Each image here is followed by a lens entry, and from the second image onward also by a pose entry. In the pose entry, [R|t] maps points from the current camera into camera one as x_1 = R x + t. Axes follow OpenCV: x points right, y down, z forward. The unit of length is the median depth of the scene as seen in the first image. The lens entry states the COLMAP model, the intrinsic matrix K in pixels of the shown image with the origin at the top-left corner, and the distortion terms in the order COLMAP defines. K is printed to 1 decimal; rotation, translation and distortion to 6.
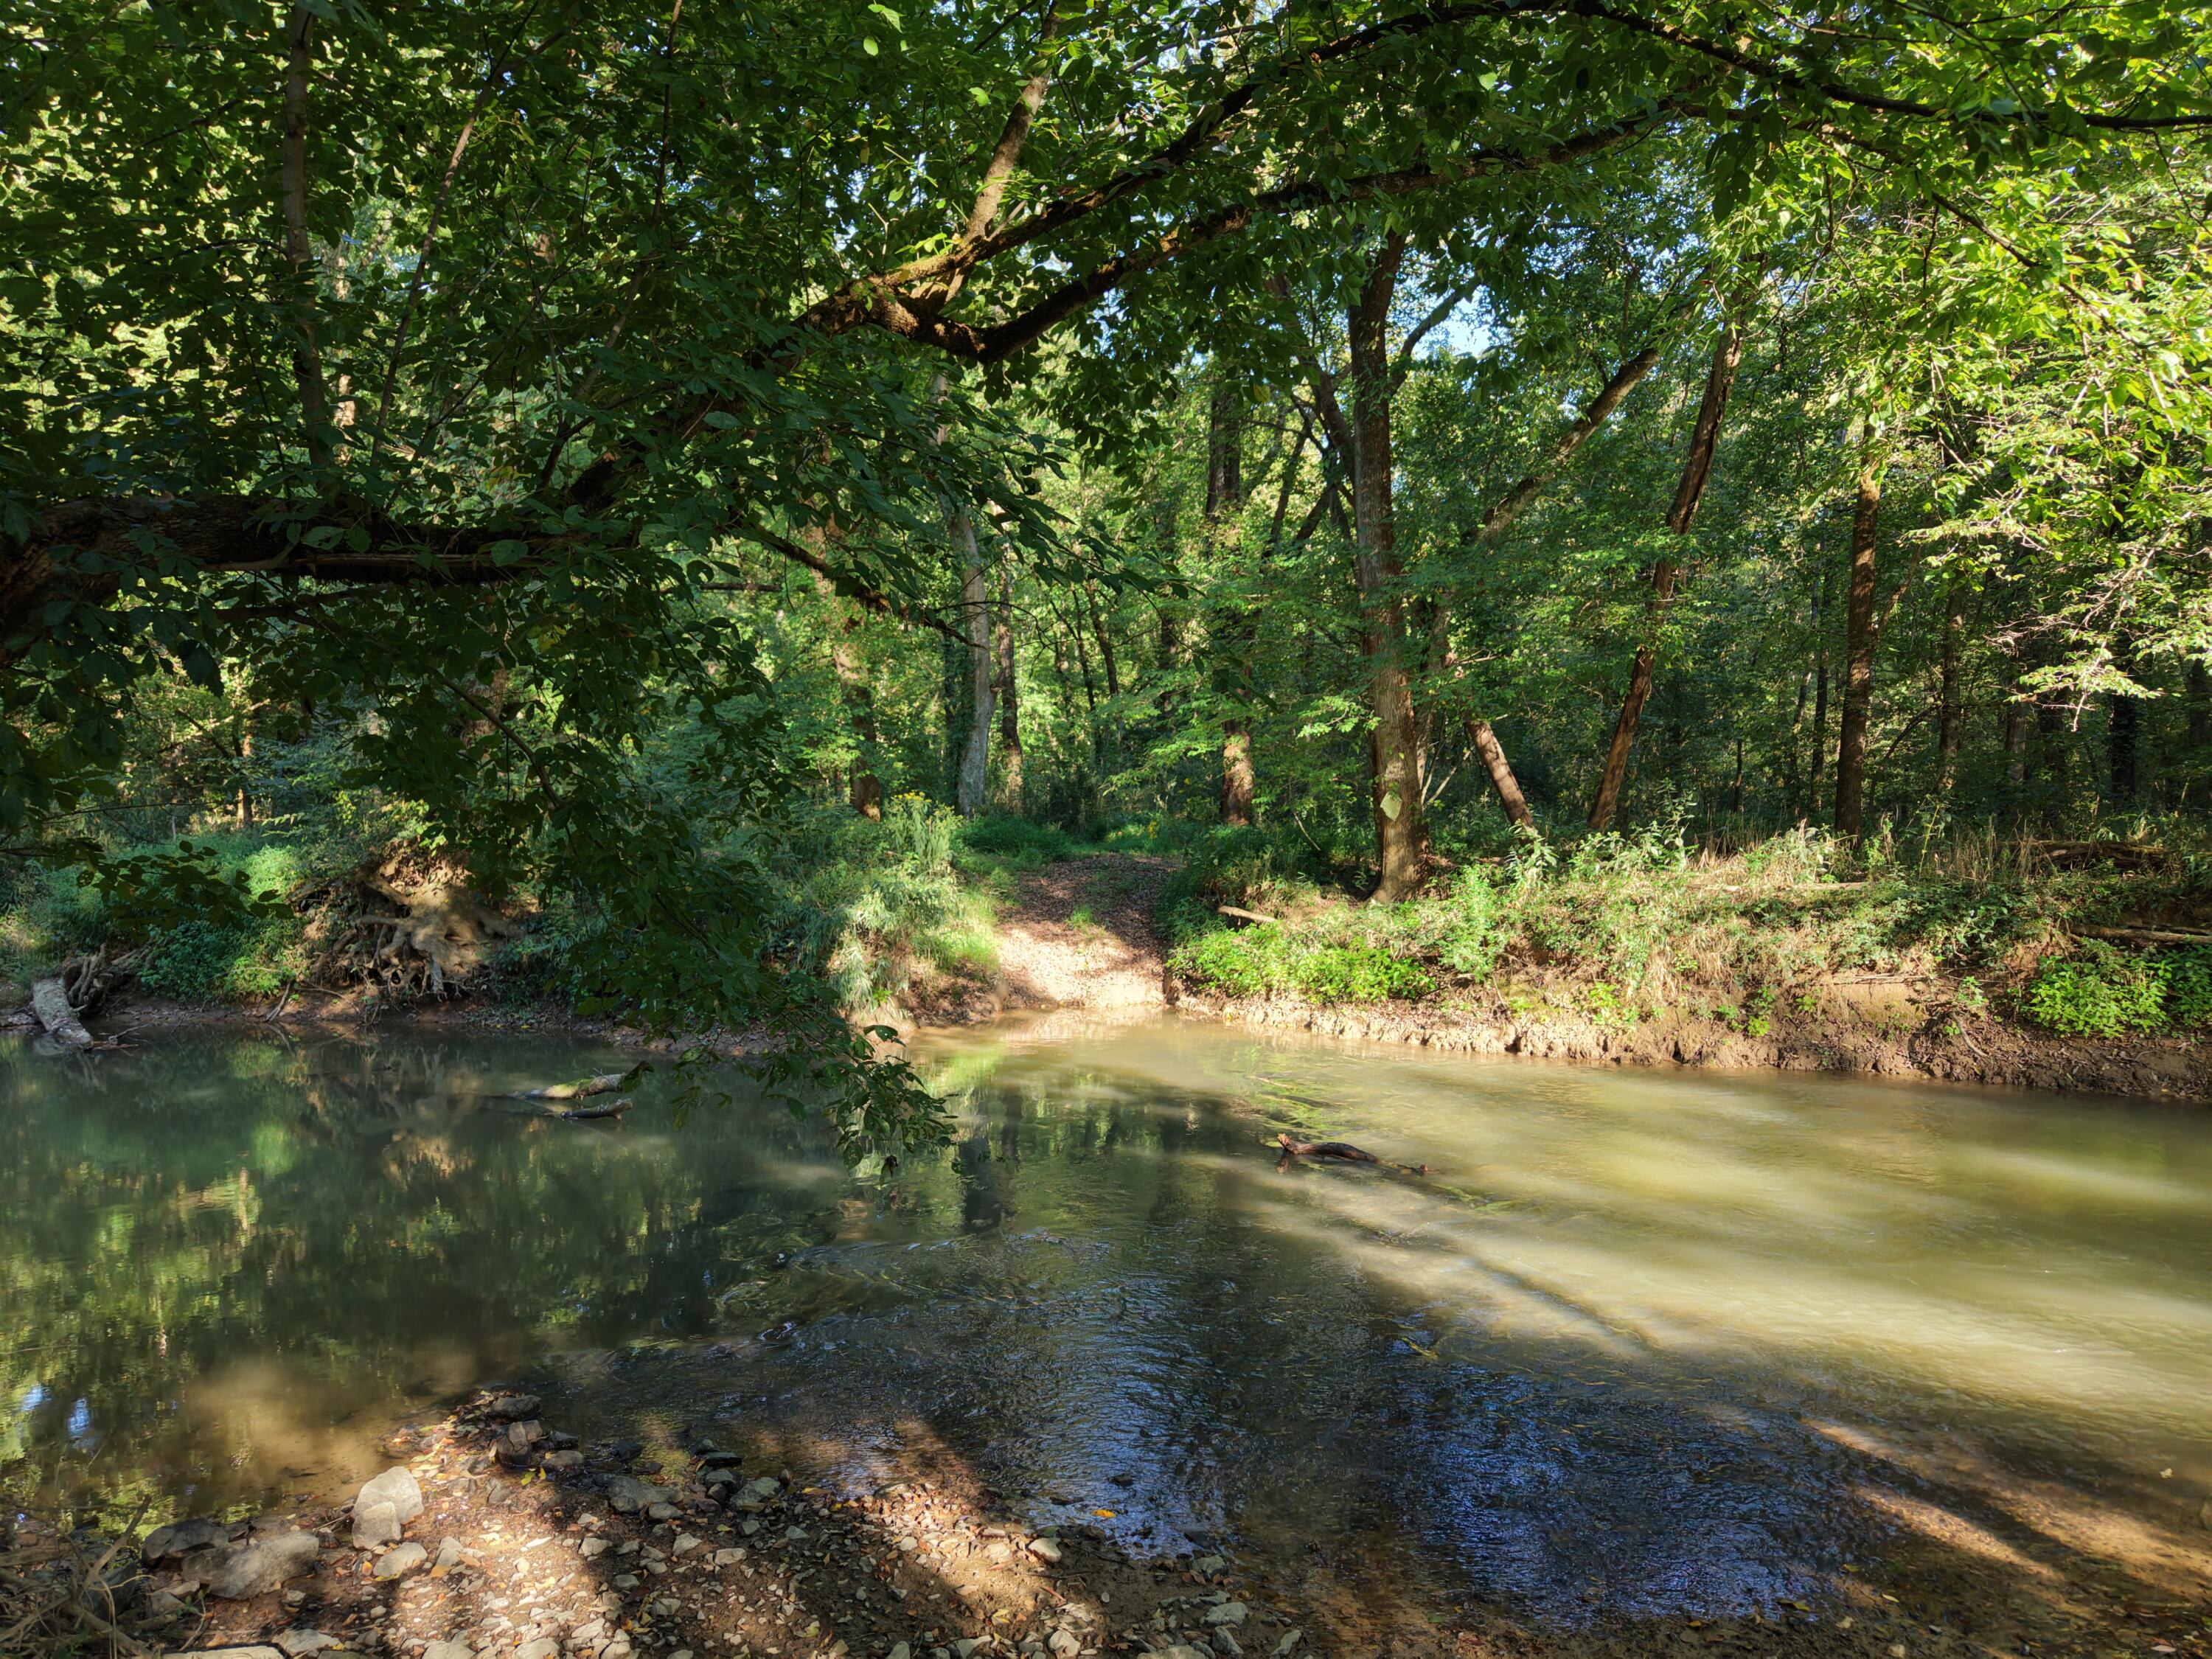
lens RADIAL K [[1535.4, 0, 1091.7], [0, 1535.4, 829.6], [0, 0, 1]] dist [0.004552, -0.015453]
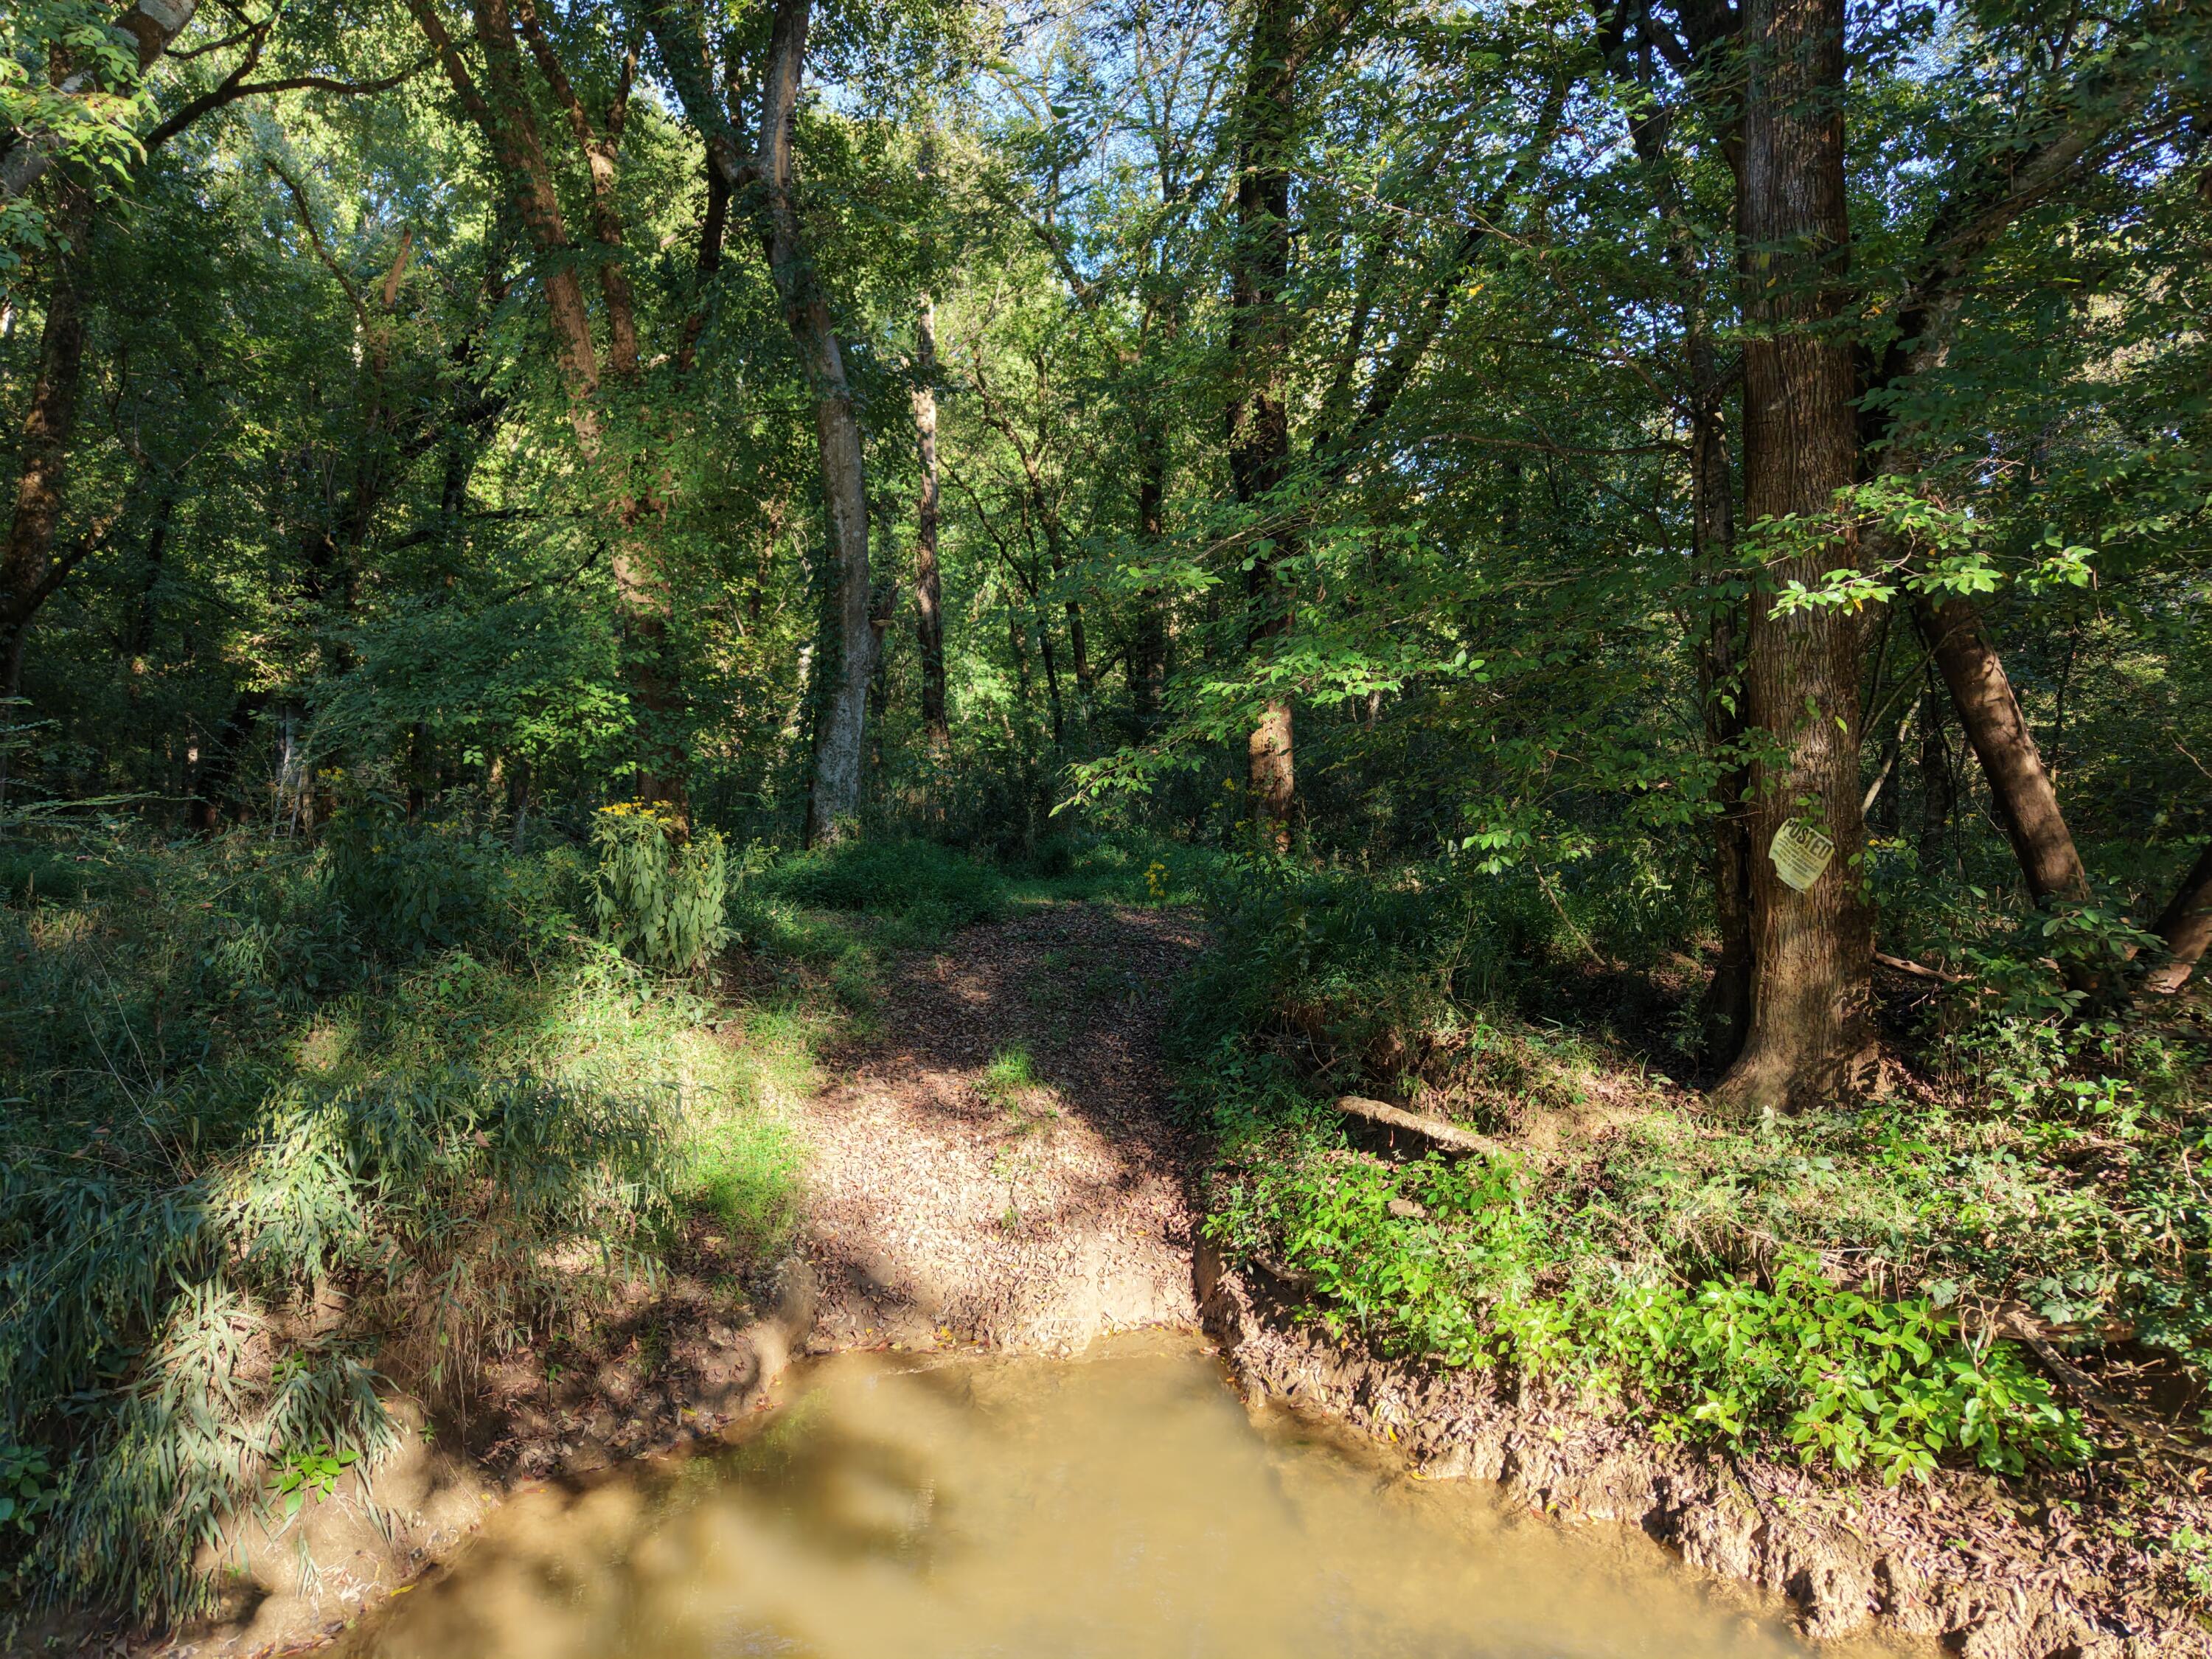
lens RADIAL K [[1535.4, 0, 1106.0], [0, 1535.4, 828.0], [0, 0, 1]] dist [0.004552, -0.015453]
pose [[0.999447, 0.011233, 0.031309, 0.009610], [-0.011171, 0.999935, -0.002143, -0.020927], [-0.031331, 0.001792, 0.999507, 0.671578]]
